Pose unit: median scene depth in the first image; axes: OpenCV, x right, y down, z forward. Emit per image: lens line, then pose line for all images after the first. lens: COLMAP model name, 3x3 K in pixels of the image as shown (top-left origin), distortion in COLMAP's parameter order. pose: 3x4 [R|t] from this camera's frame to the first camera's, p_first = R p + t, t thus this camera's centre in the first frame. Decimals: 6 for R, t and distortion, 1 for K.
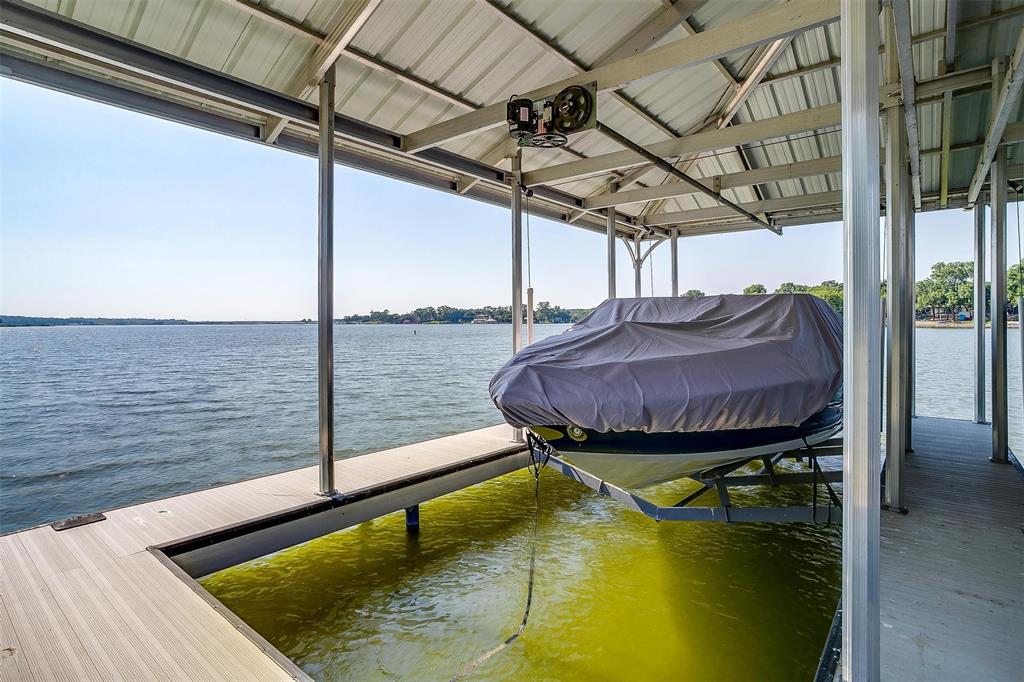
lens RADIAL K [[518.9, 0, 498.4], [0, 518.9, 324.4], [0, 0, 1]] dist [-0.020675, 0.000321]
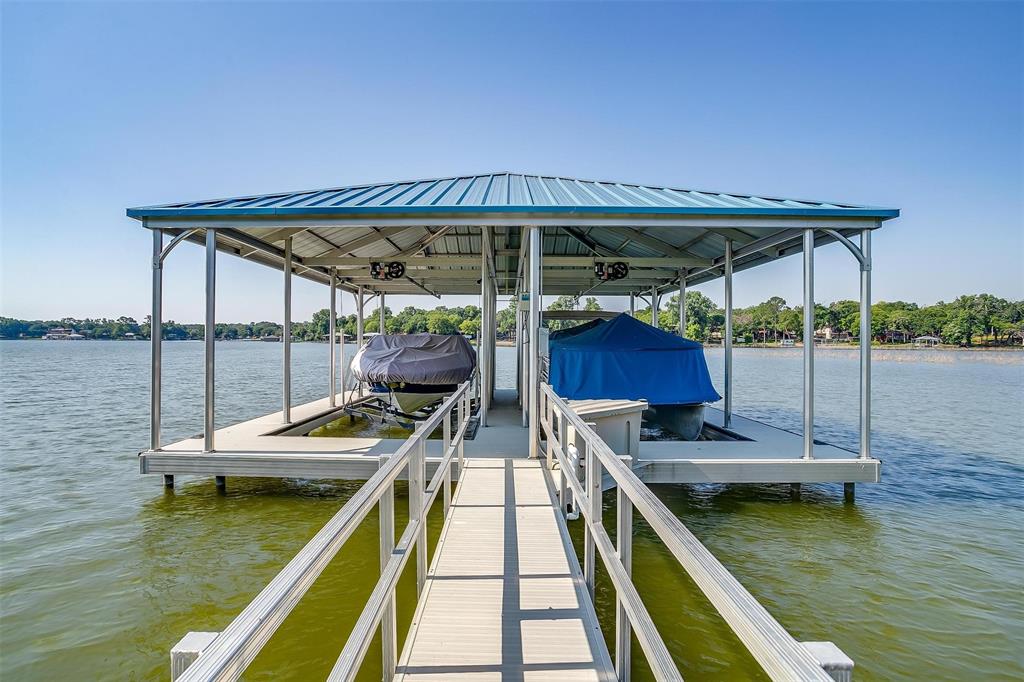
lens RADIAL K [[523.9, 0, 504.2], [0, 523.9, 340.0], [0, 0, 1]] dist [-0.017233, 0.000046]
pose [[0.769270, 0.009818, 0.638848, -0.677197], [-0.006852, 0.999951, -0.007117, -0.014762], [-0.638887, 0.001098, 0.769300, -0.858708]]
